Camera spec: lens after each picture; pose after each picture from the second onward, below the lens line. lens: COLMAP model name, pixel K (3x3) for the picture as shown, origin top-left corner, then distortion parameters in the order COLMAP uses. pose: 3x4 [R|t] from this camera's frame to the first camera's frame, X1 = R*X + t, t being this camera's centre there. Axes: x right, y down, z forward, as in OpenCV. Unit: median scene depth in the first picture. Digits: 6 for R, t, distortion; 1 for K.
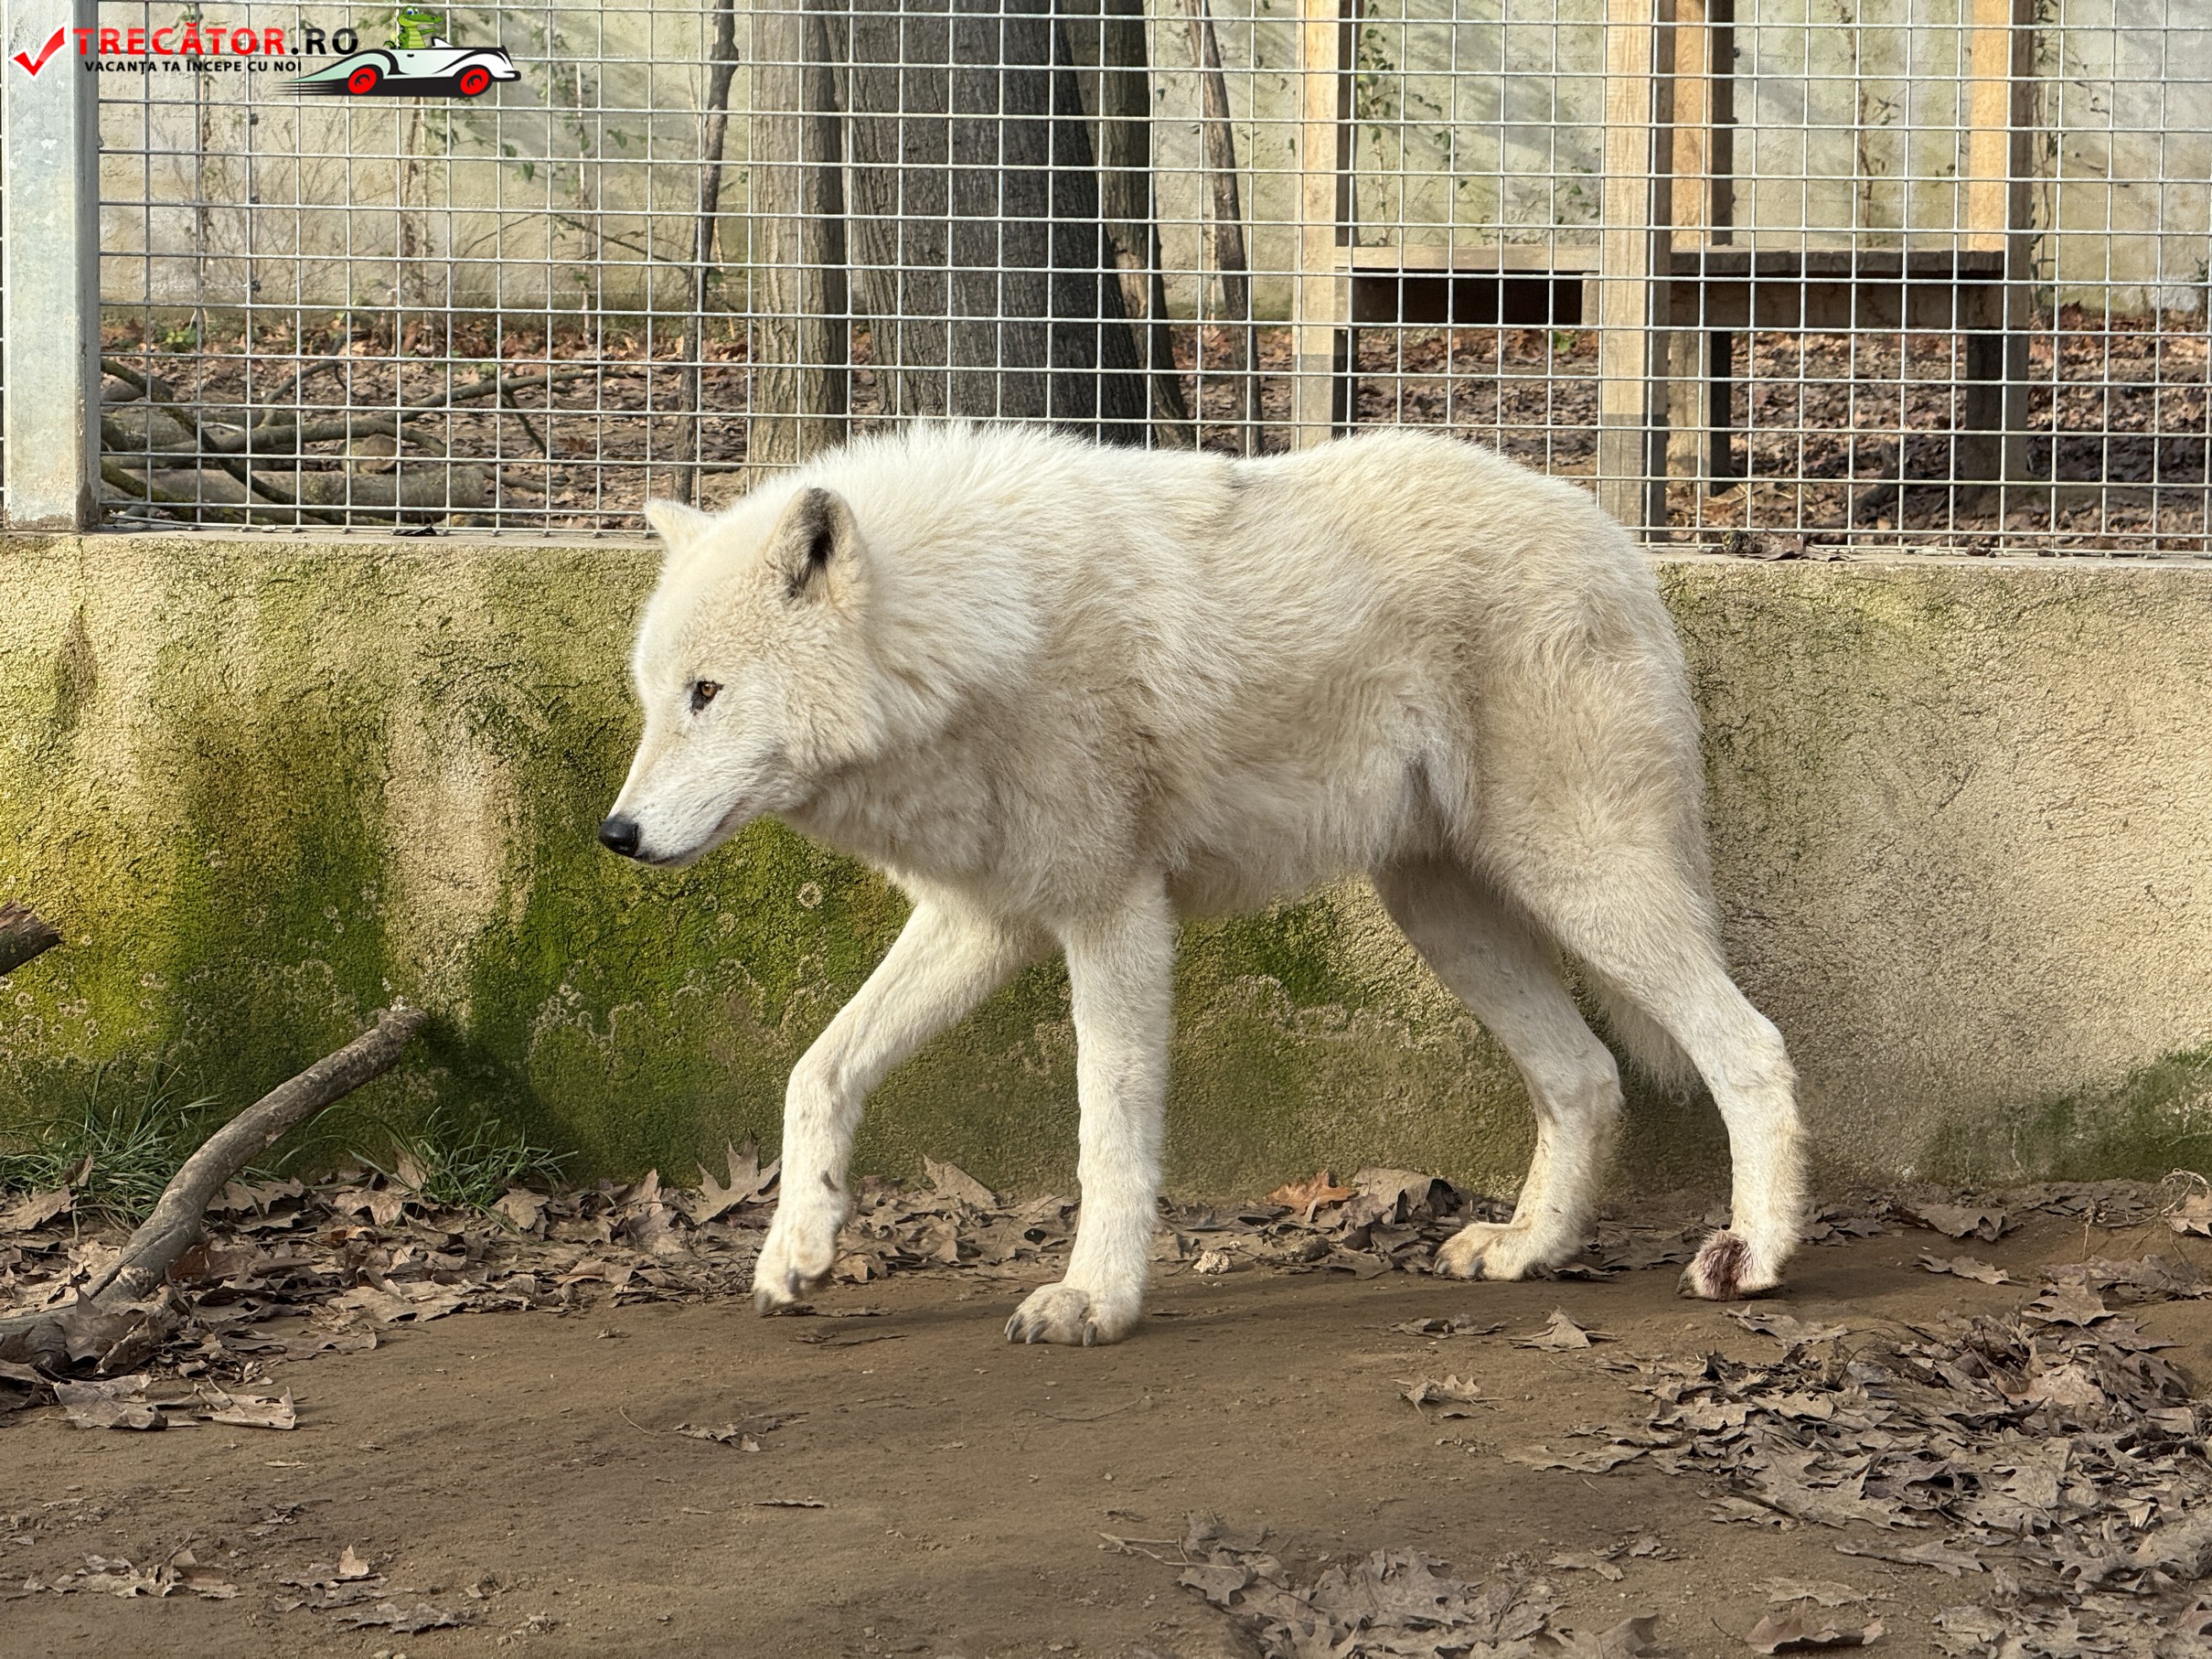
lens RADIAL K [[7691.6, 0, 1096.3], [0, 7691.6, 831.5], [0, 0, 1]] dist [0.163861, 0.000000]
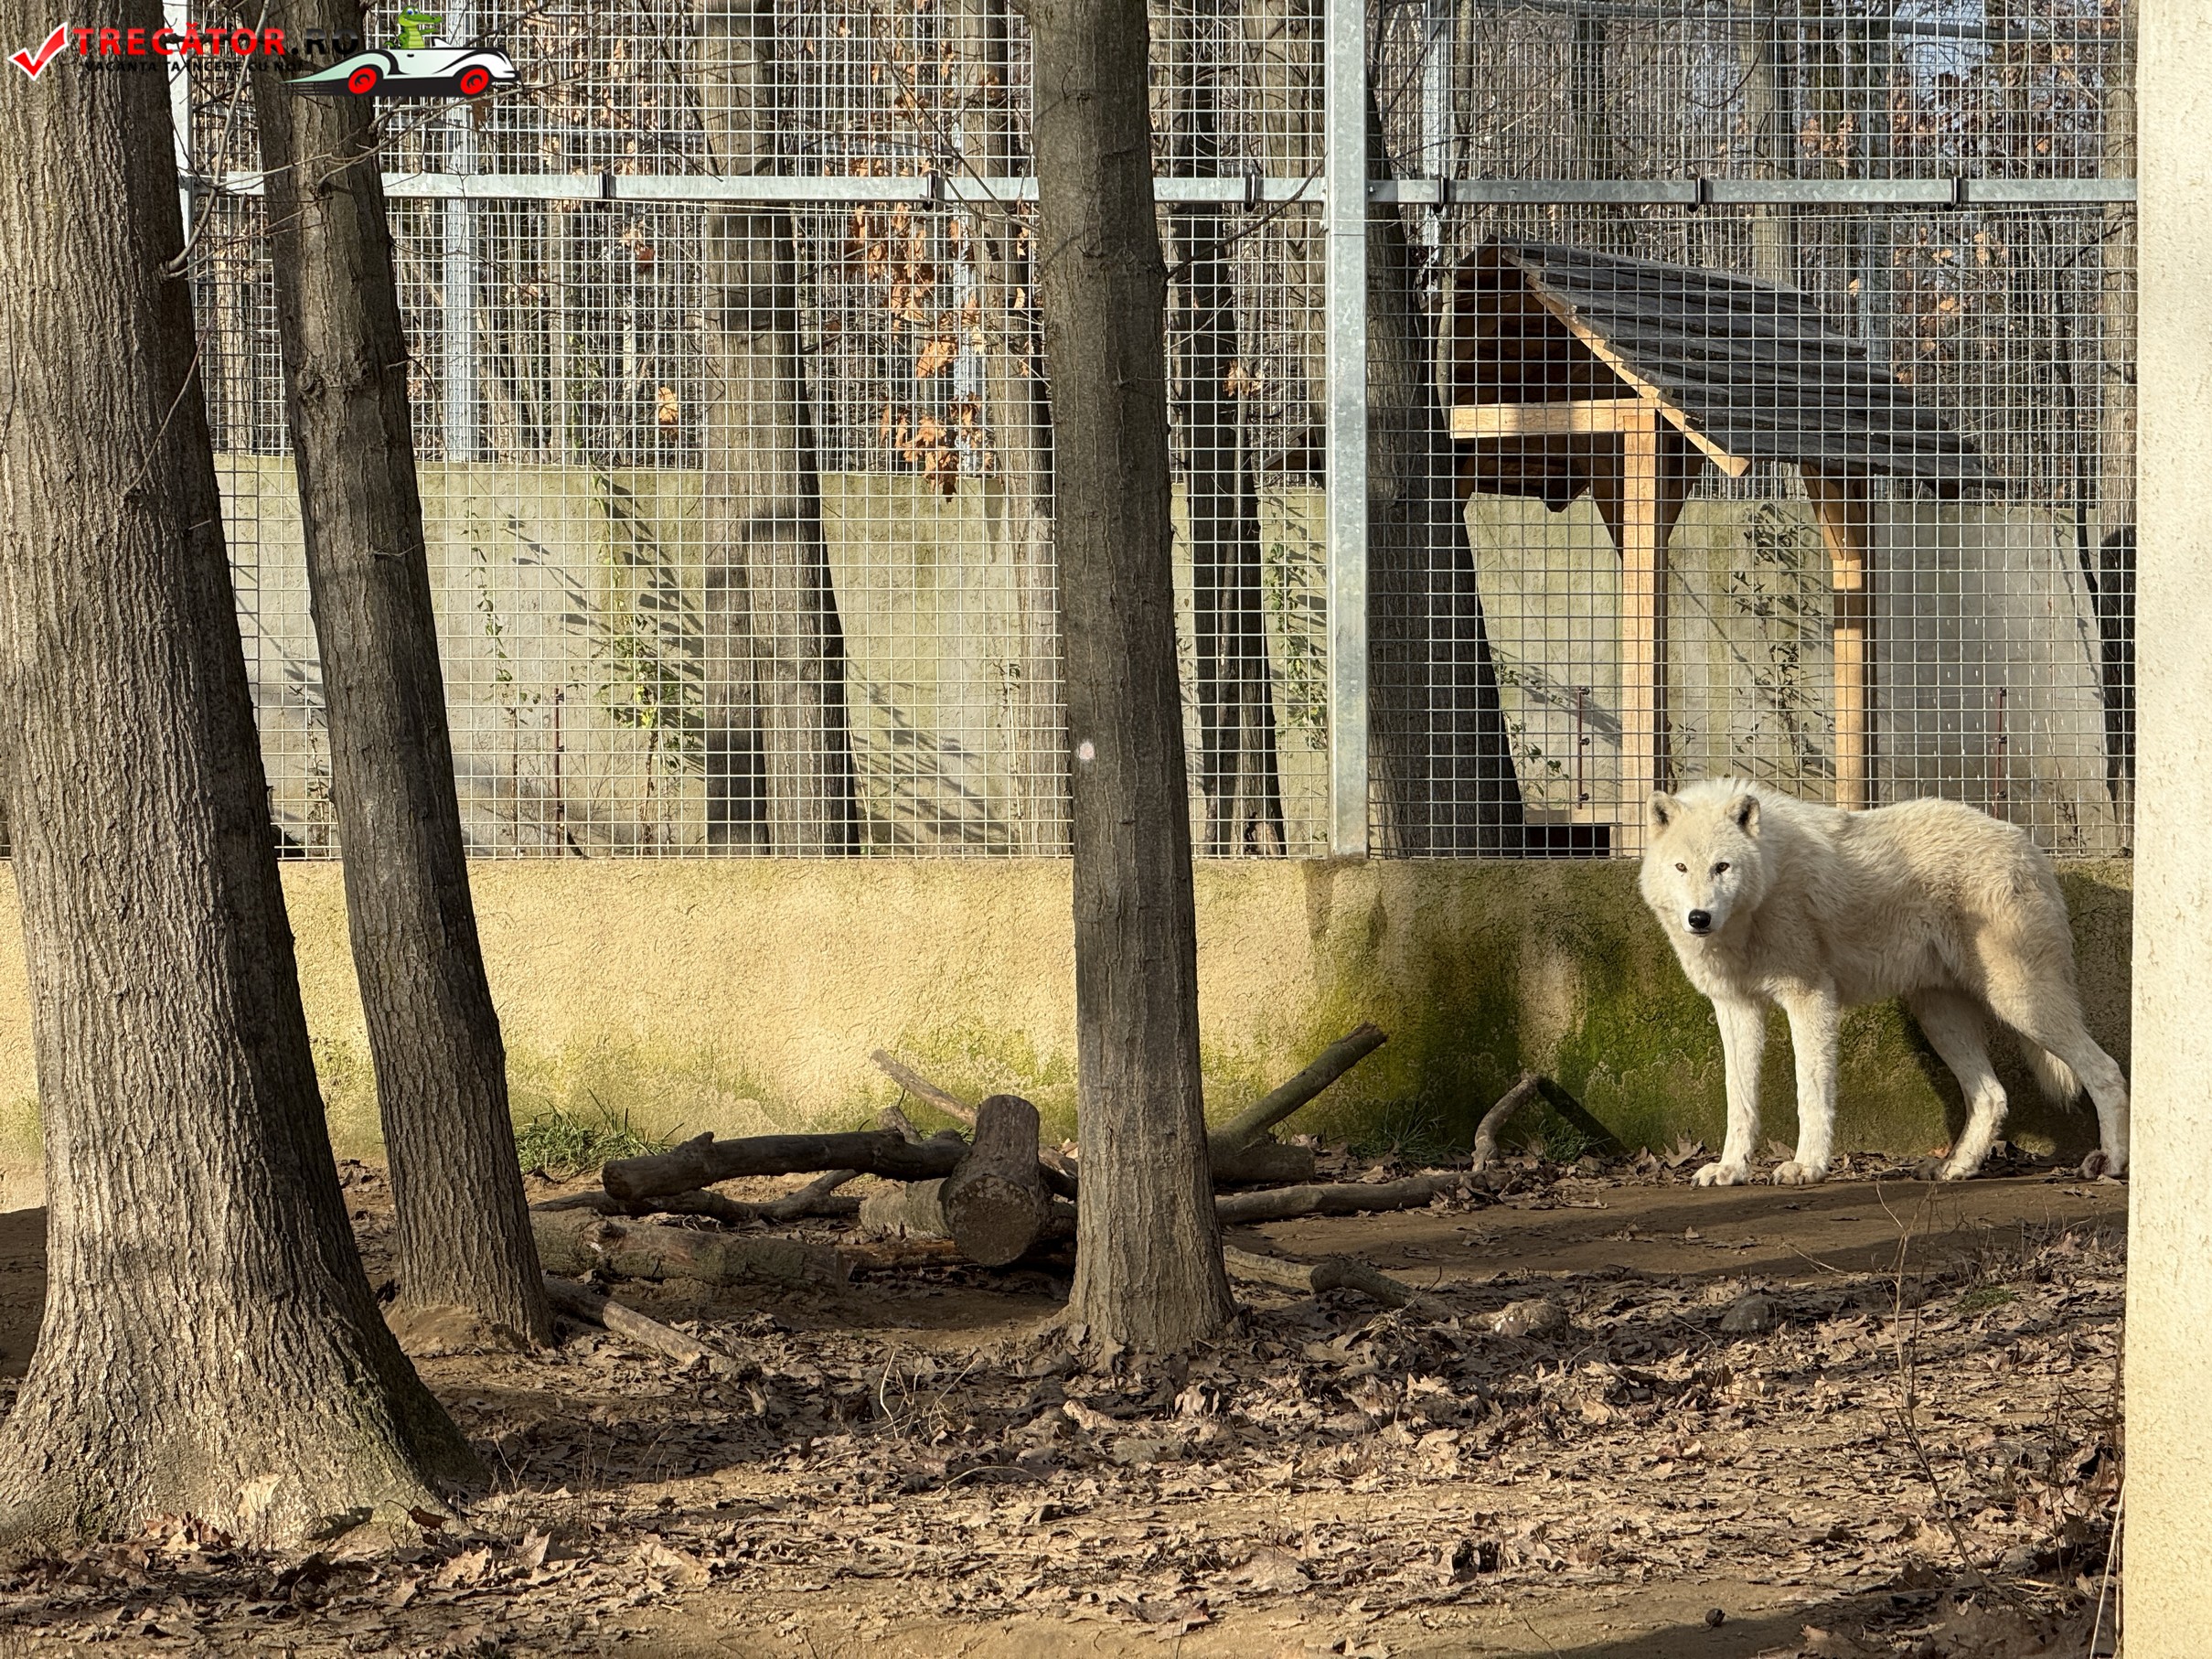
lens RADIAL K [[7691.6, 0, 1102.3], [0, 7691.6, 824.3], [0, 0, 1]] dist [0.163861, 0.000000]
pose [[0.996221, -0.014376, 0.085657, -0.407403], [0.022133, 0.995668, -0.090311, 0.151044], [-0.083987, 0.091865, 0.992223, -1.189377]]
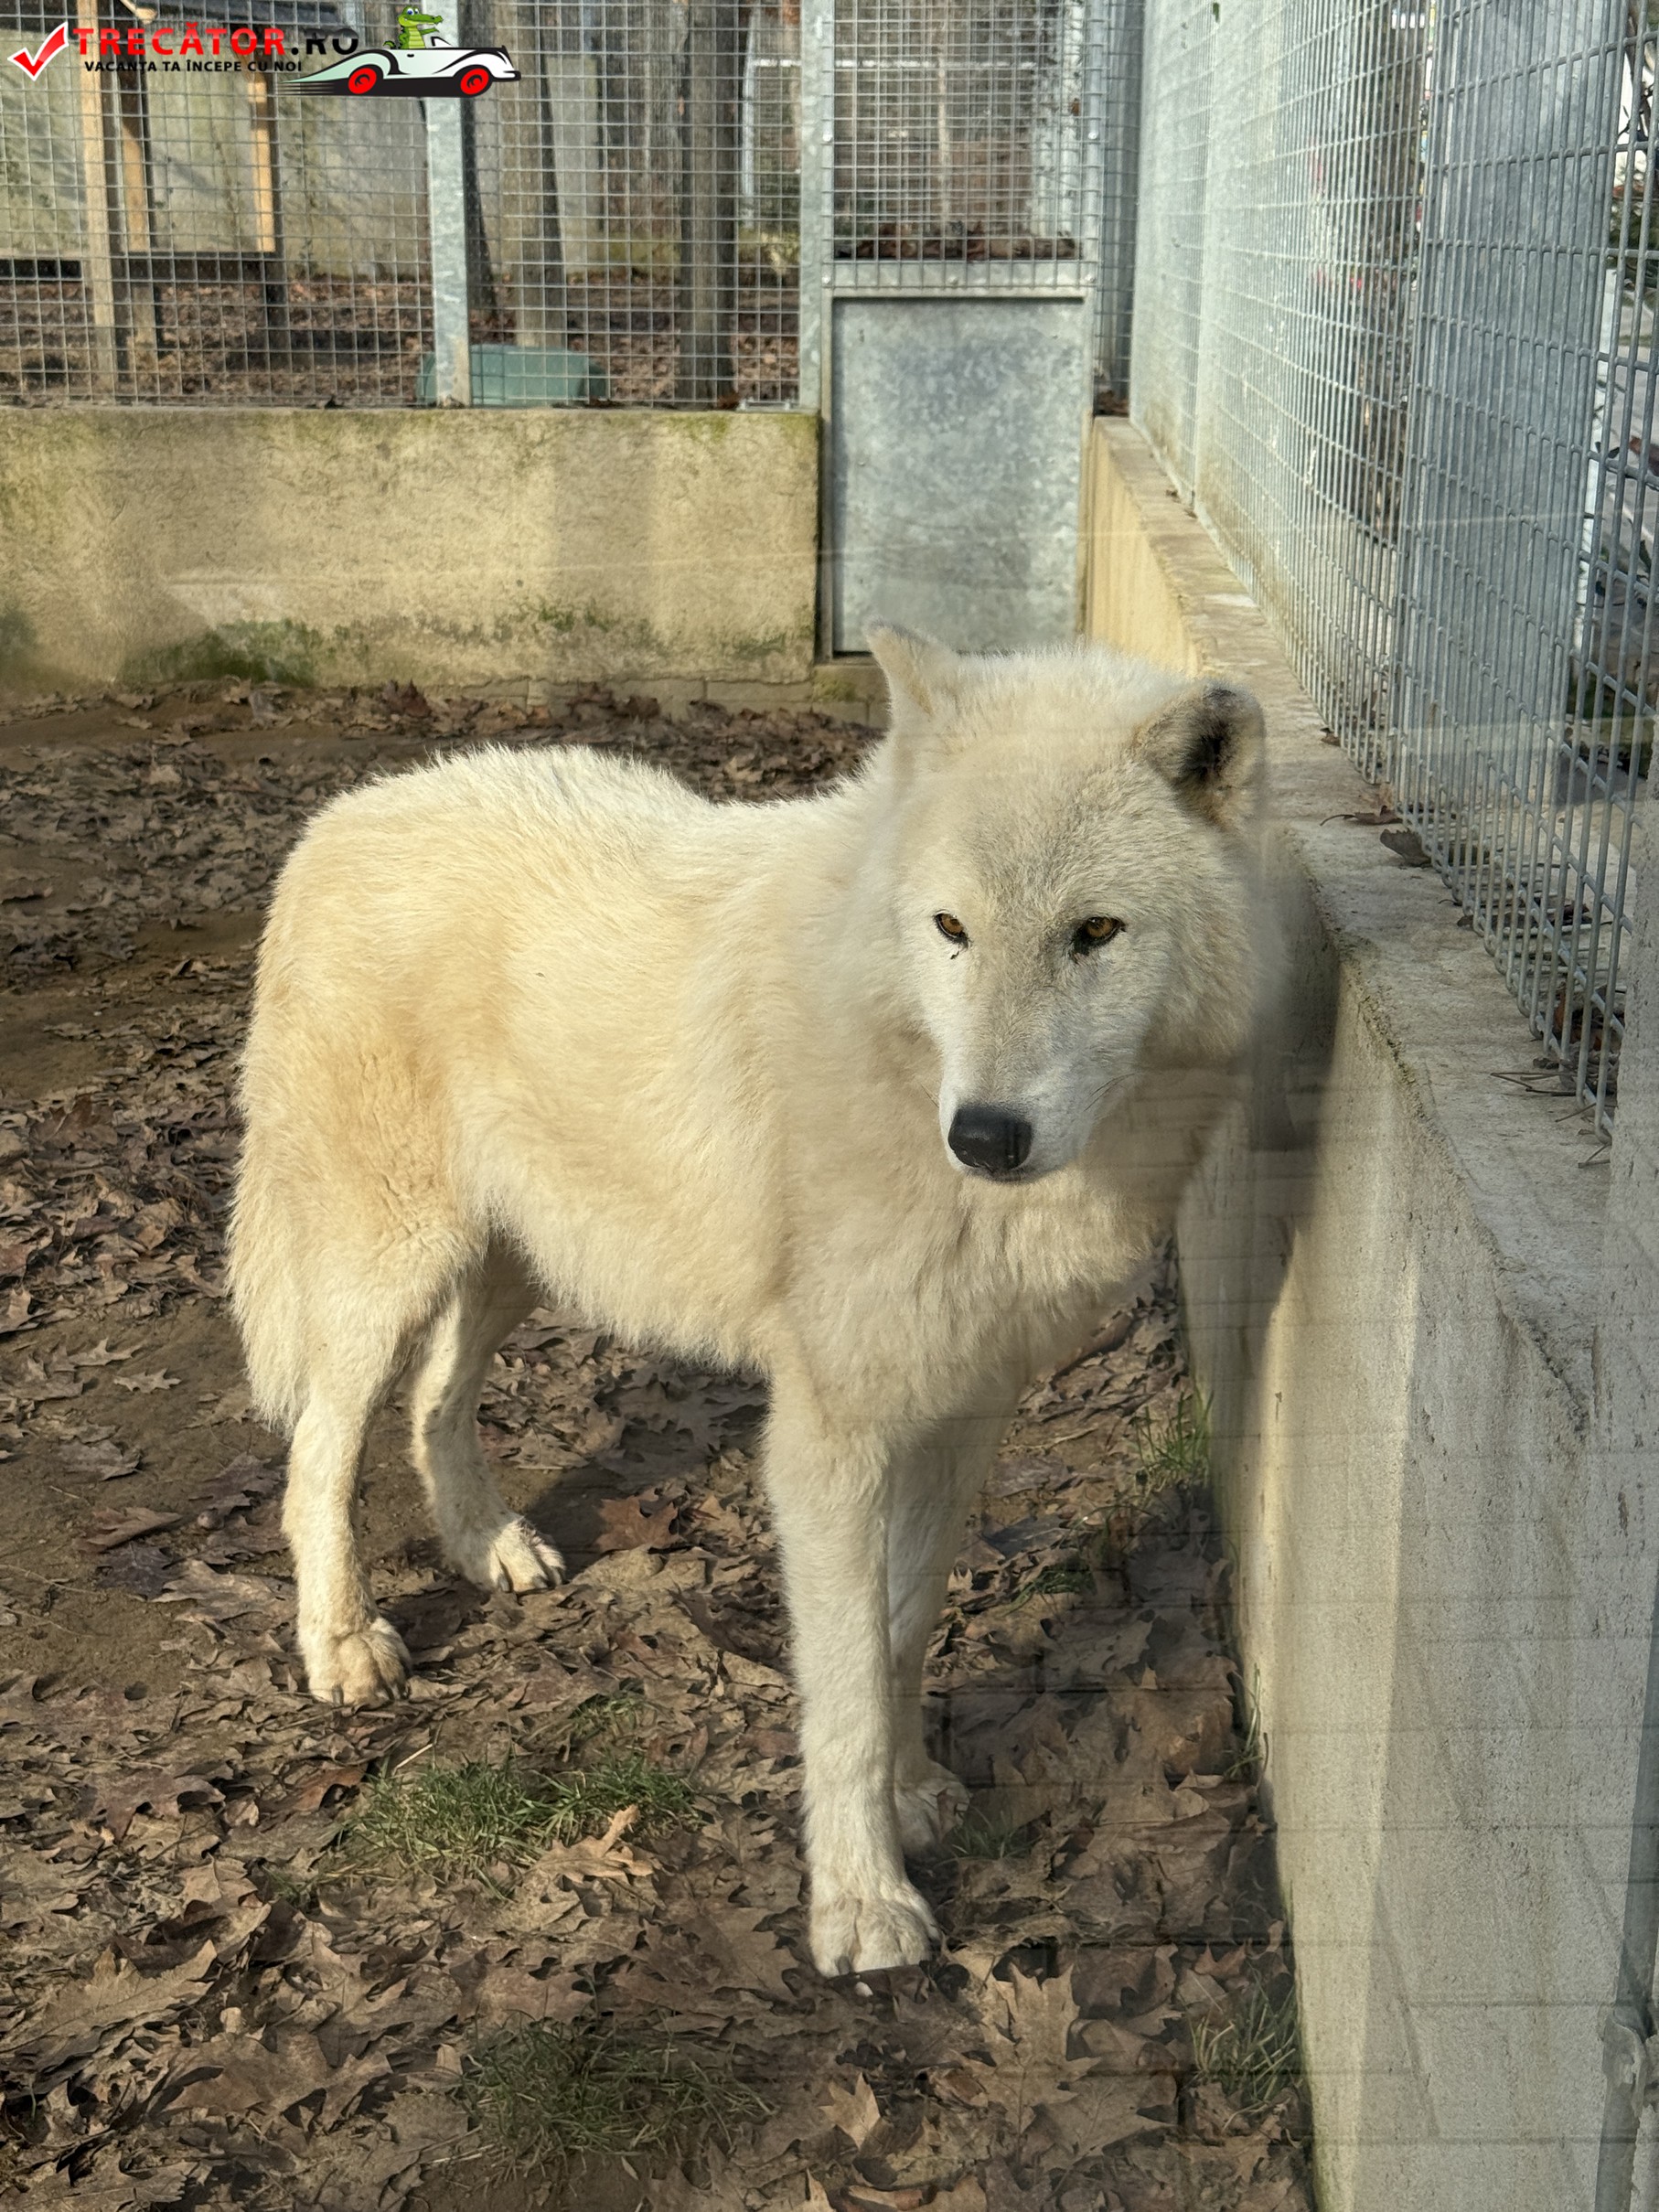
lens RADIAL K [[3033.3, 0, 823.6], [0, 3033.3, 1123.3], [0, 0, 1]] dist [0.103654, 0.000000]
pose [[0.969876, -0.076259, 0.231356, 0.090352], [0.026872, 0.977433, 0.209529, -0.013371], [-0.242113, -0.197000, 0.950038, 0.035161]]
